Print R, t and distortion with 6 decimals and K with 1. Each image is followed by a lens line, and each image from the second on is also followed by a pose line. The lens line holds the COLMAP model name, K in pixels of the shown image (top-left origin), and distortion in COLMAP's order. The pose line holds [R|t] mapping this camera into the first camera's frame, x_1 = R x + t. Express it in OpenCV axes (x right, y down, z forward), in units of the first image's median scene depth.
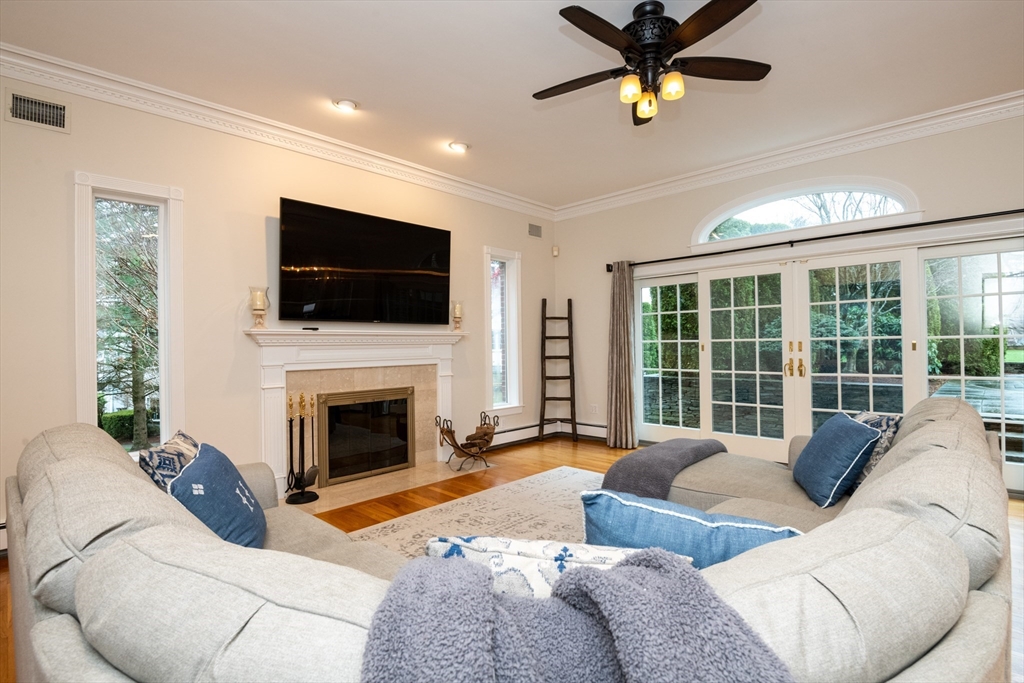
lens RADIAL K [[511.8, 0, 512.7], [0, 511.8, 340.8], [0, 0, 1]] dist [0.011398, -0.000517]
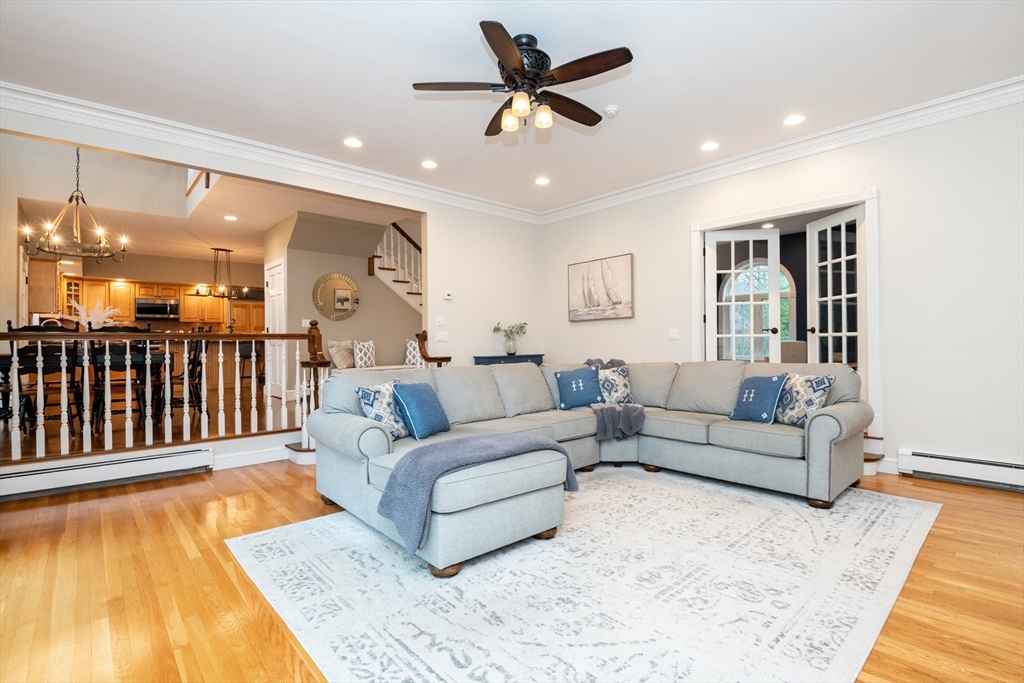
lens RADIAL K [[474.0, 0, 507.9], [0, 474.0, 342.6], [0, 0, 1]] dist [-0.012686, -0.000685]
pose [[-0.995194, 0.019393, 0.095981, 0.109878], [0.018755, 0.999796, -0.007536, 0.022023], [-0.096108, -0.005700, -0.995355, 1.055589]]
